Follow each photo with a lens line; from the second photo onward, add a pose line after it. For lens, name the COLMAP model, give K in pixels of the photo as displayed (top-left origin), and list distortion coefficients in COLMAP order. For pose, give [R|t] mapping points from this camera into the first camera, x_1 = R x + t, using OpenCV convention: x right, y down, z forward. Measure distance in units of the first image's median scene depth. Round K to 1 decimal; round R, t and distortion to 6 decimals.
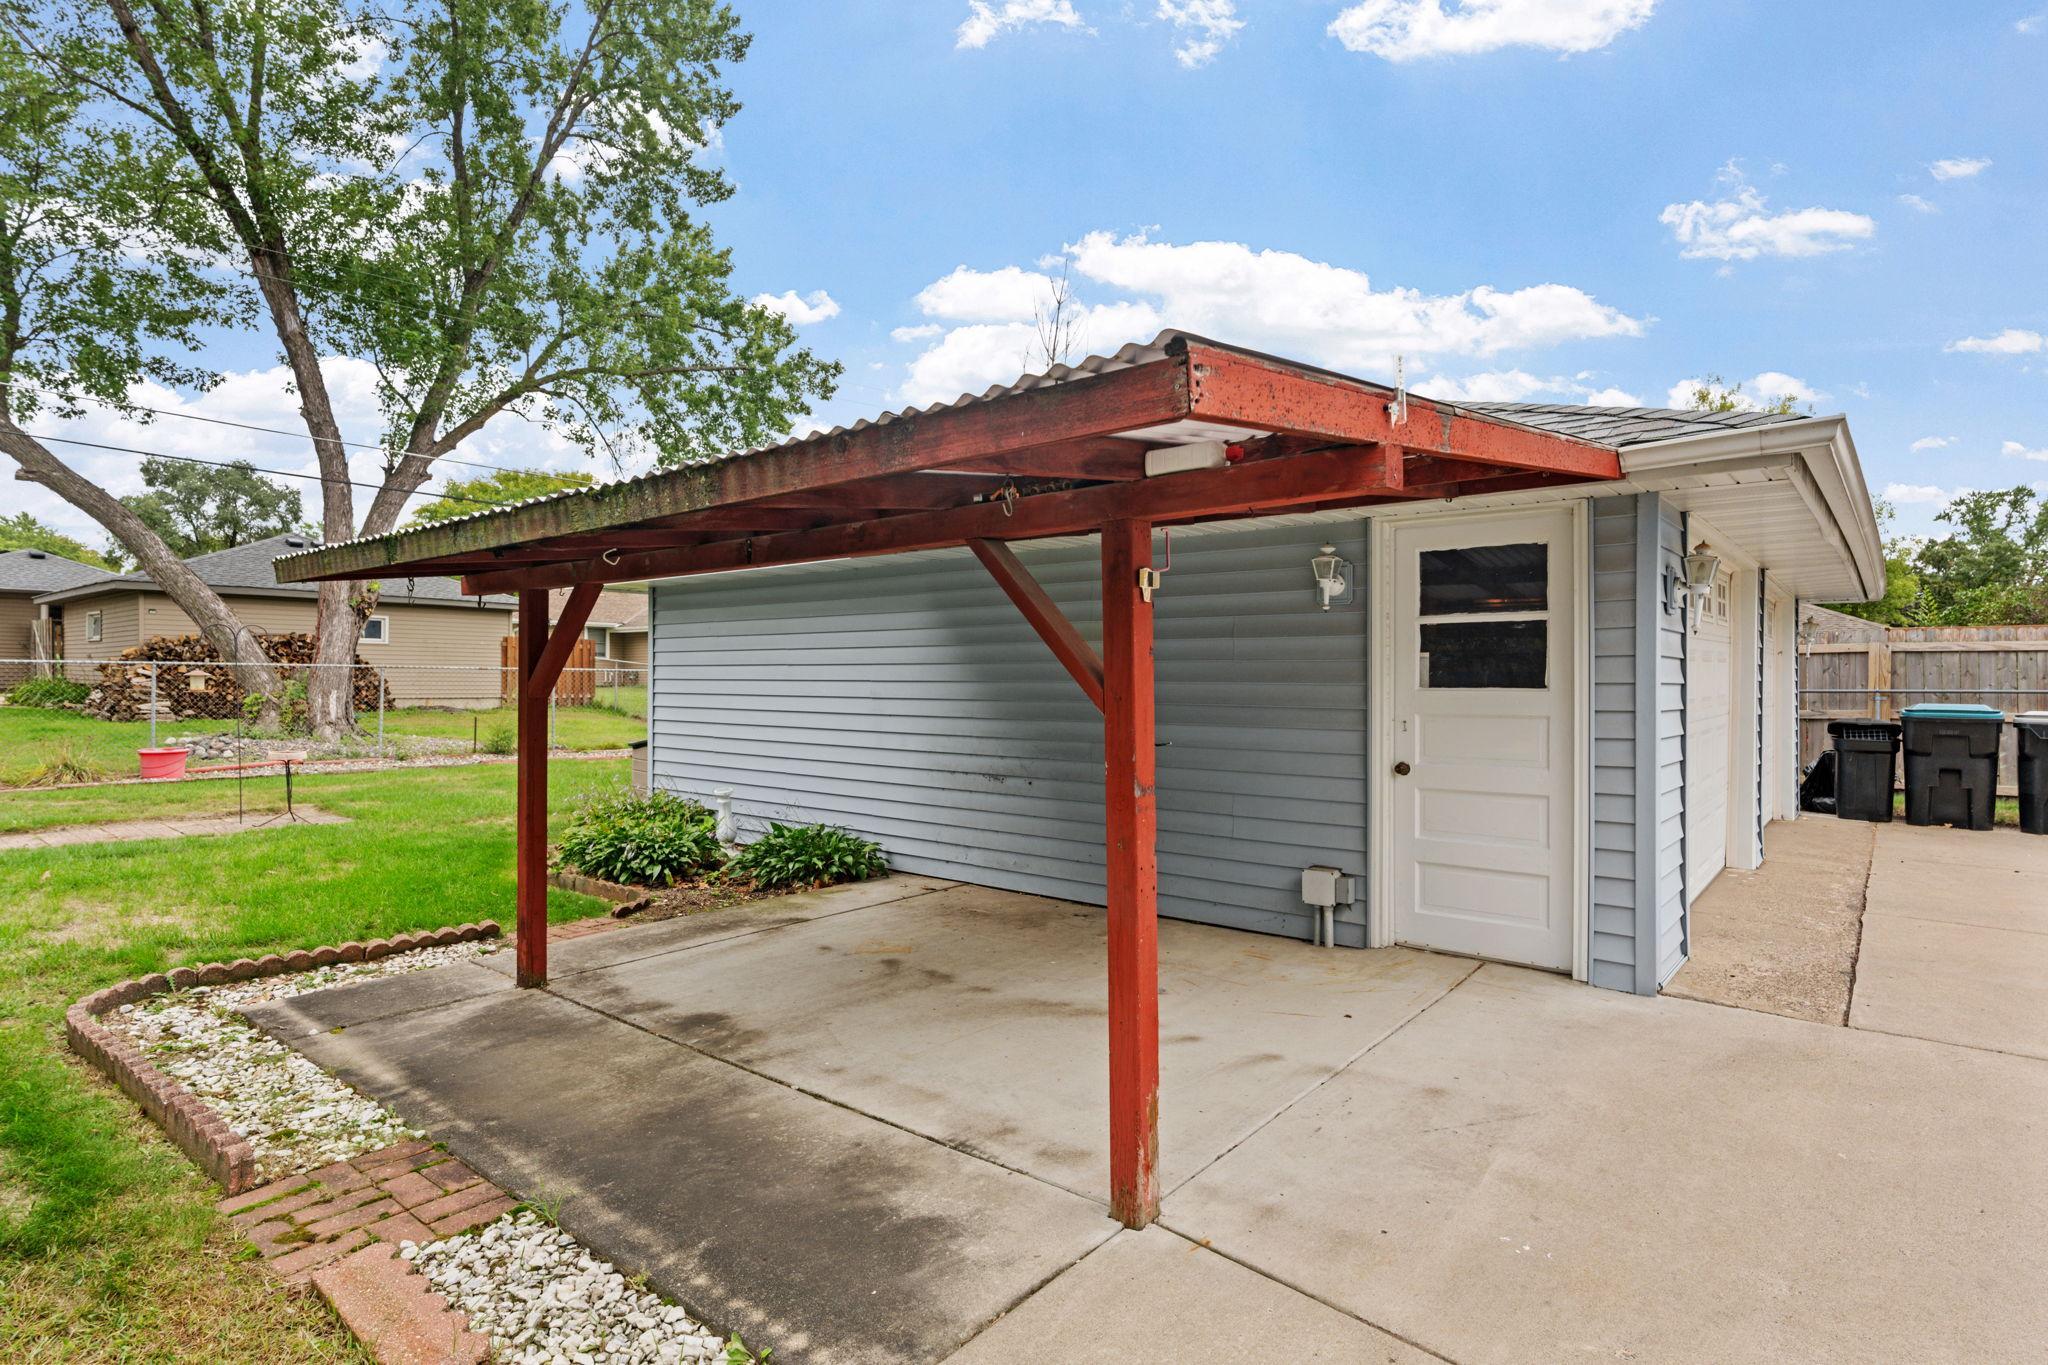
lens RADIAL K [[1061.8, 0, 1024.0], [0, 1061.8, 682.5], [0, 0, 1]] dist [-0.000685, 0.000448]
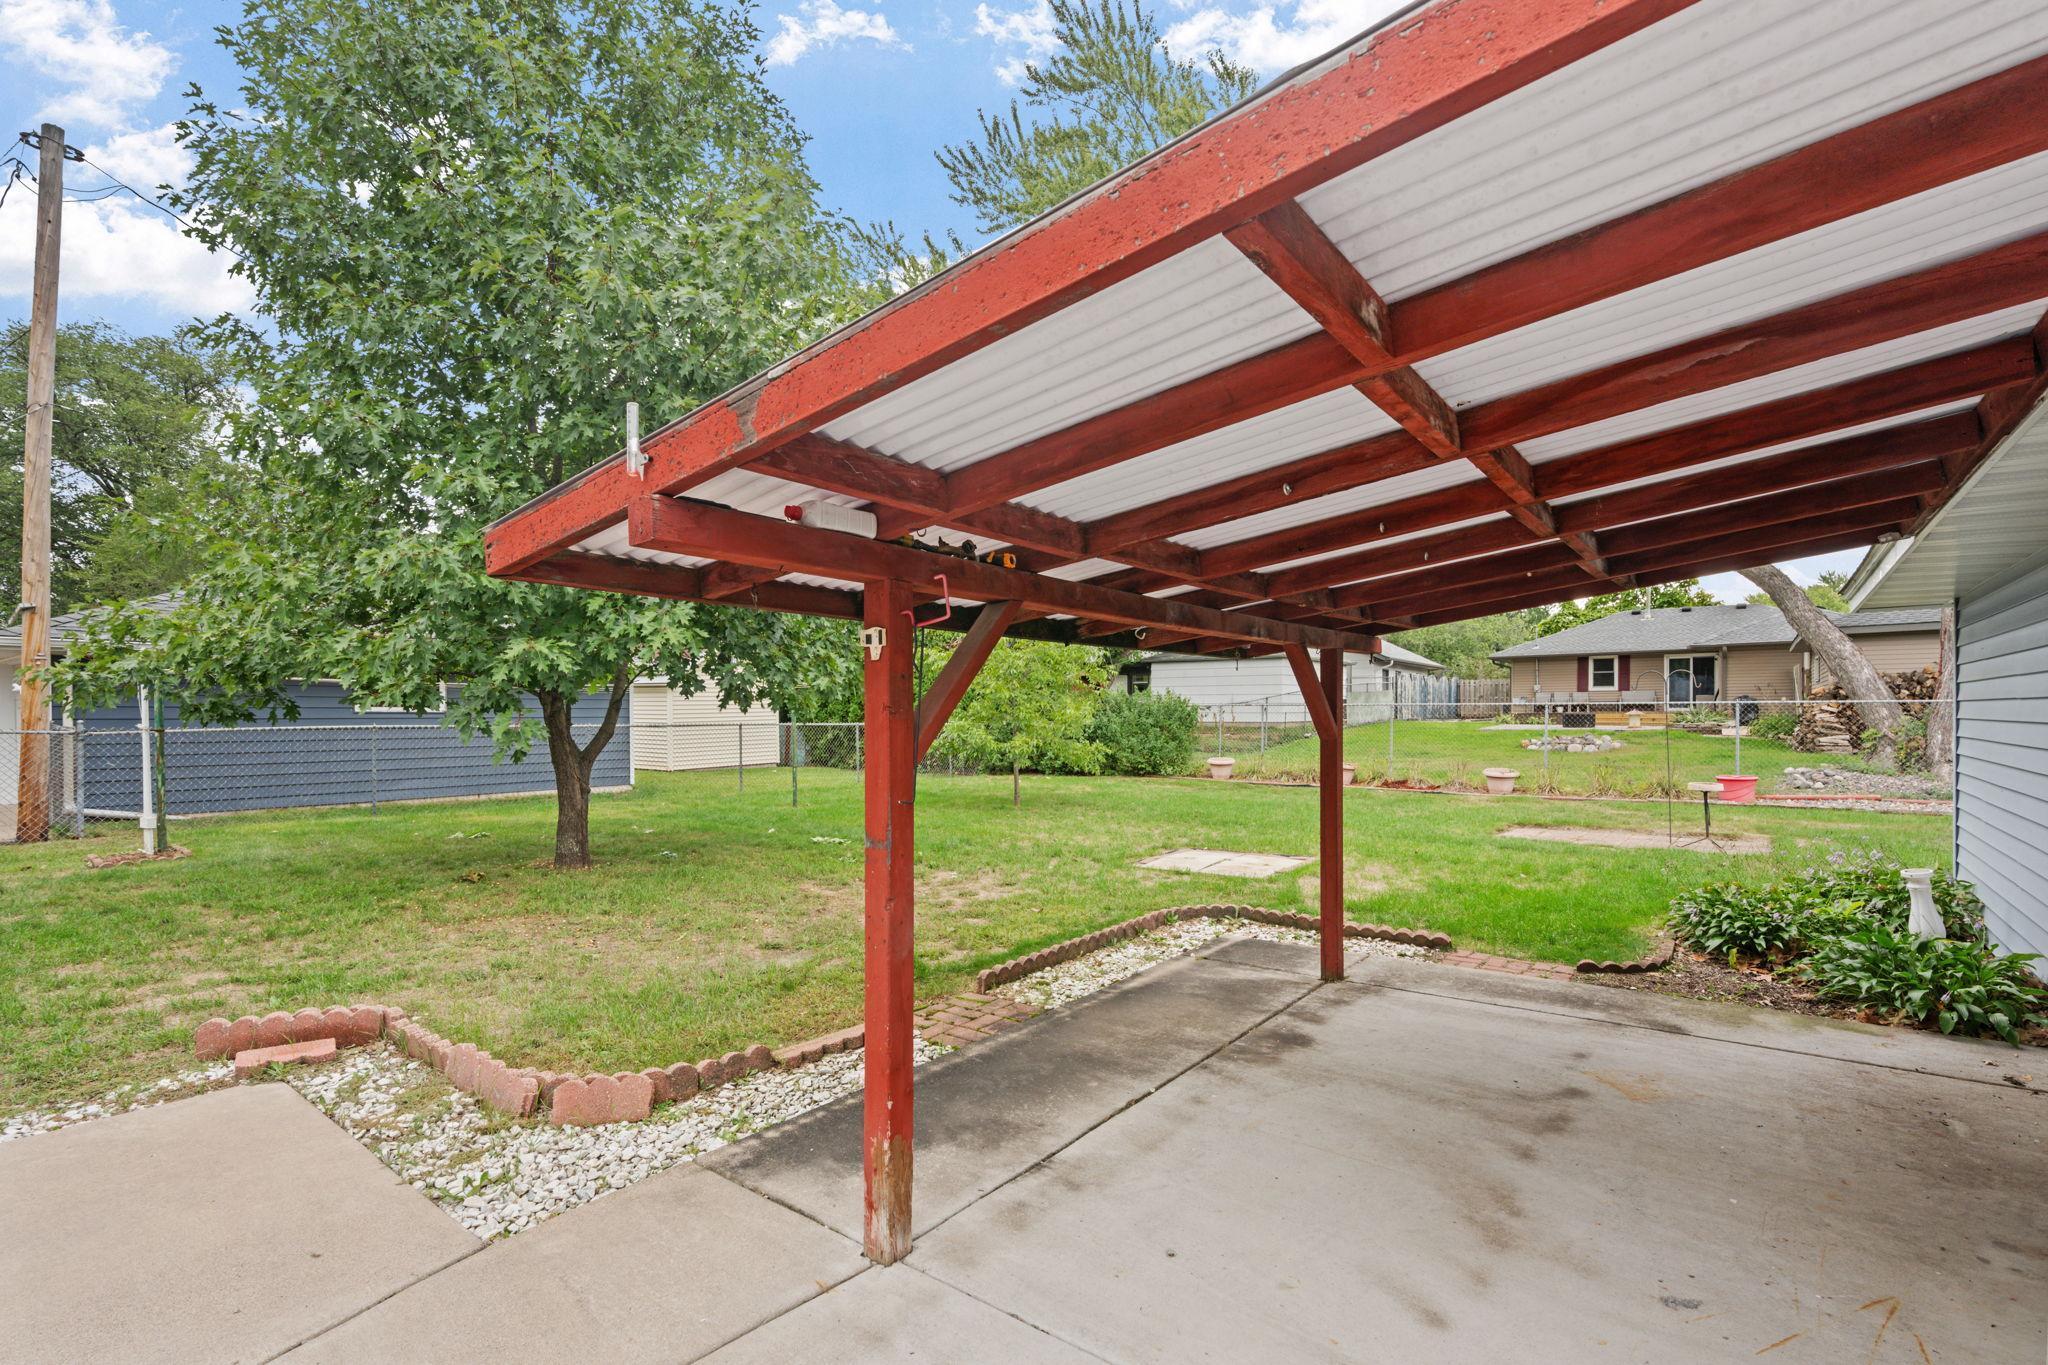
lens RADIAL K [[928.3, 0, 1033.5], [0, 928.3, 732.8], [0, 0, 1]] dist [-0.001225, 0.000081]
pose [[0.034503, 0.014878, -0.999294, 0.672156], [0.003917, 0.999879, 0.015022, -0.012865], [0.999397, -0.004433, 0.034440, 0.741575]]
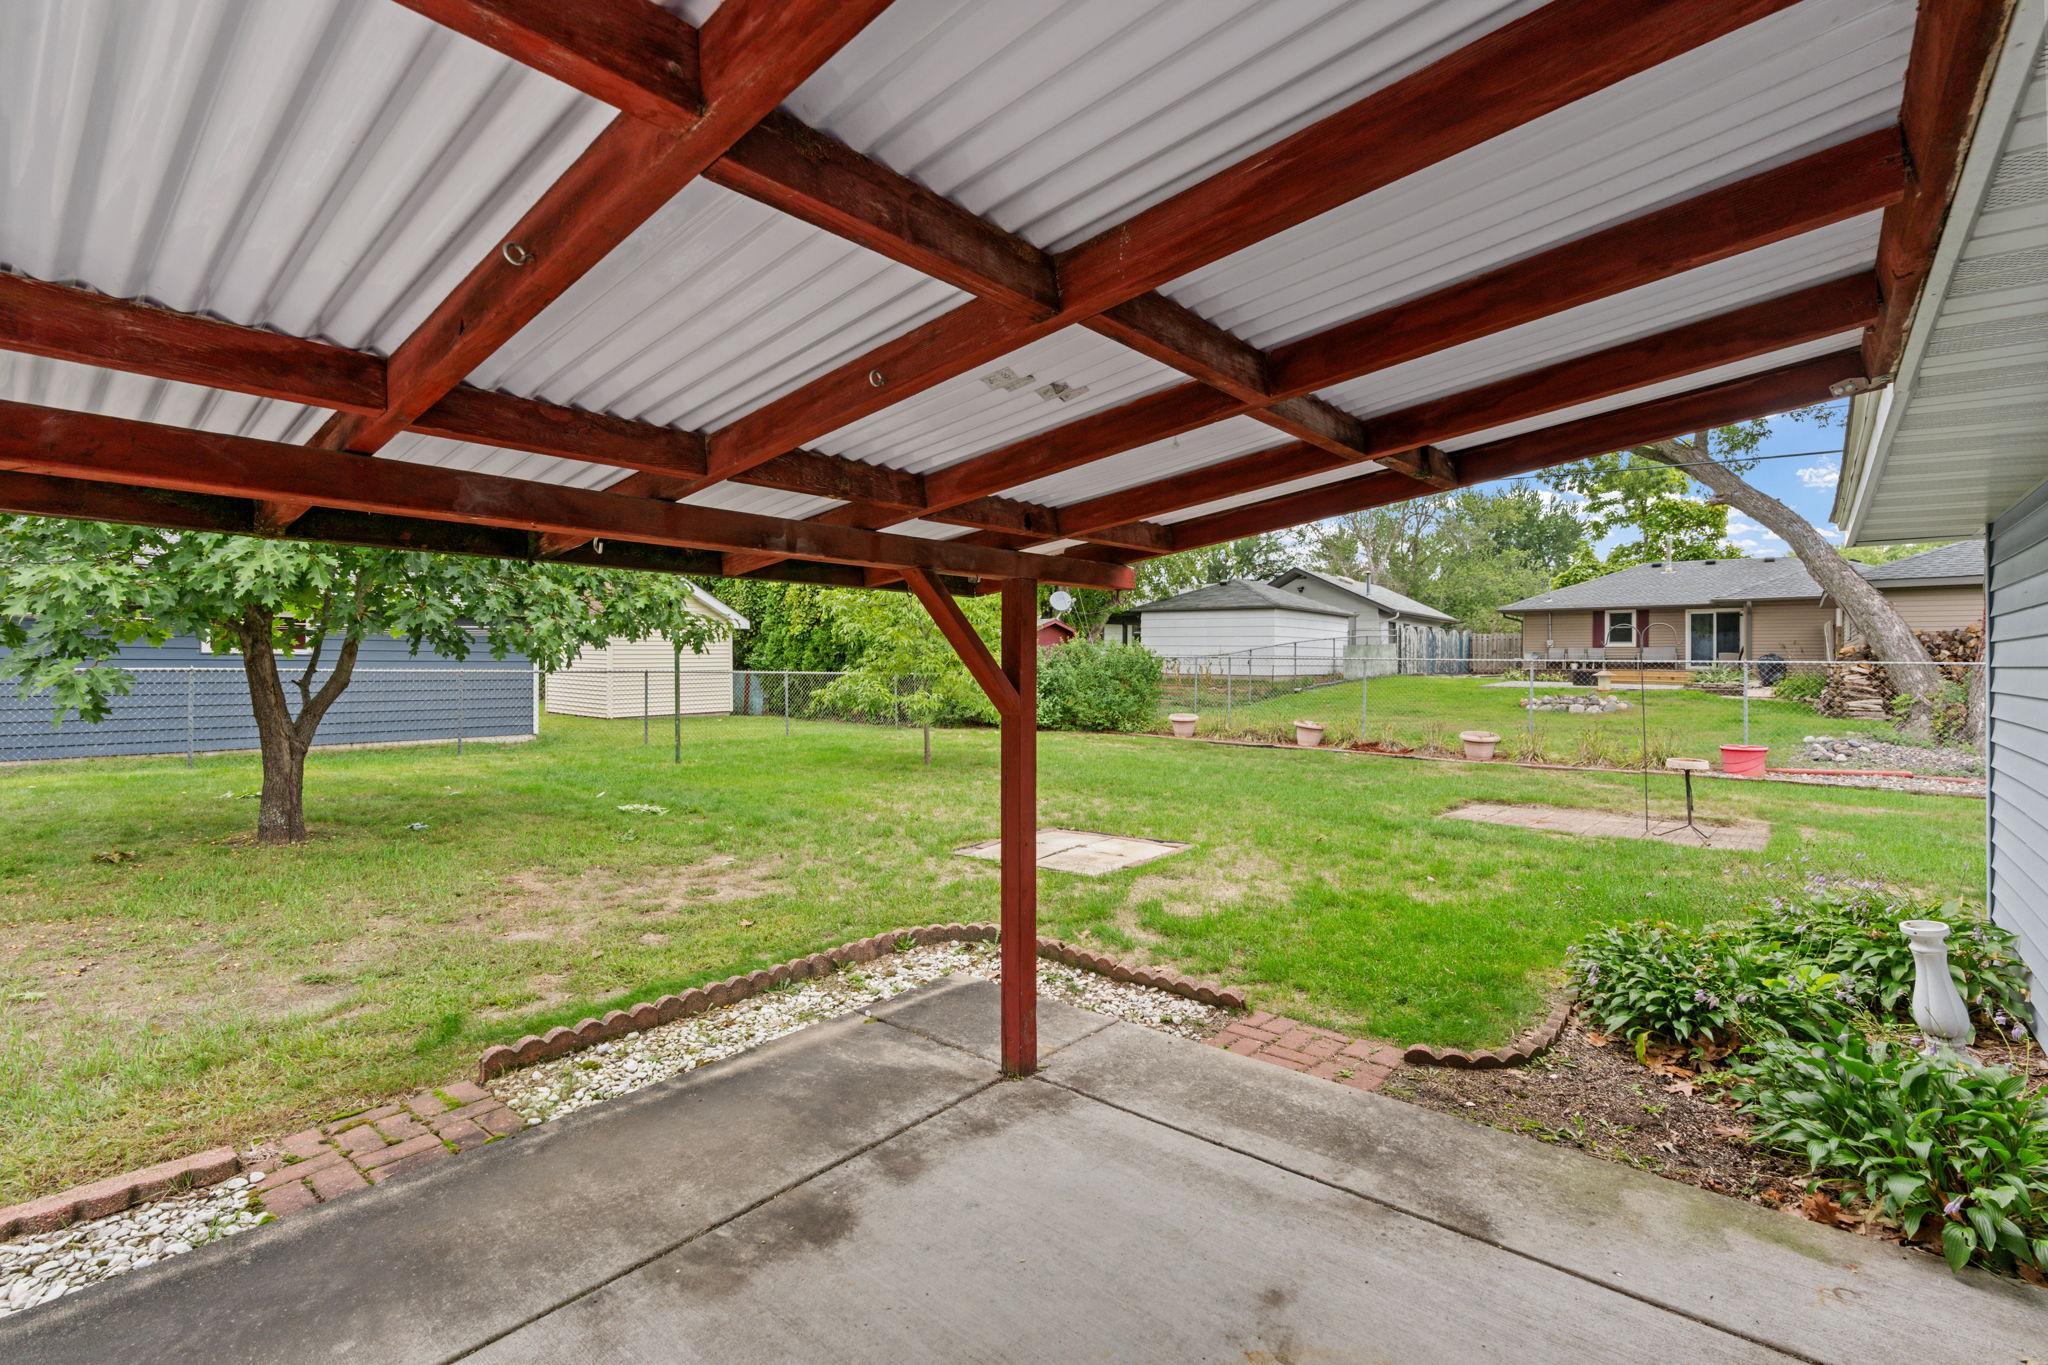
lens RADIAL K [[919.5, 0, 1027.0], [0, 919.5, 663.9], [0, 0, 1]] dist [-0.002492, 0.000073]
pose [[-0.002110, -0.003869, -0.999990, 0.275409], [-0.009573, 0.999947, -0.003848, -0.025191], [0.999952, 0.009564, -0.002147, 1.186722]]
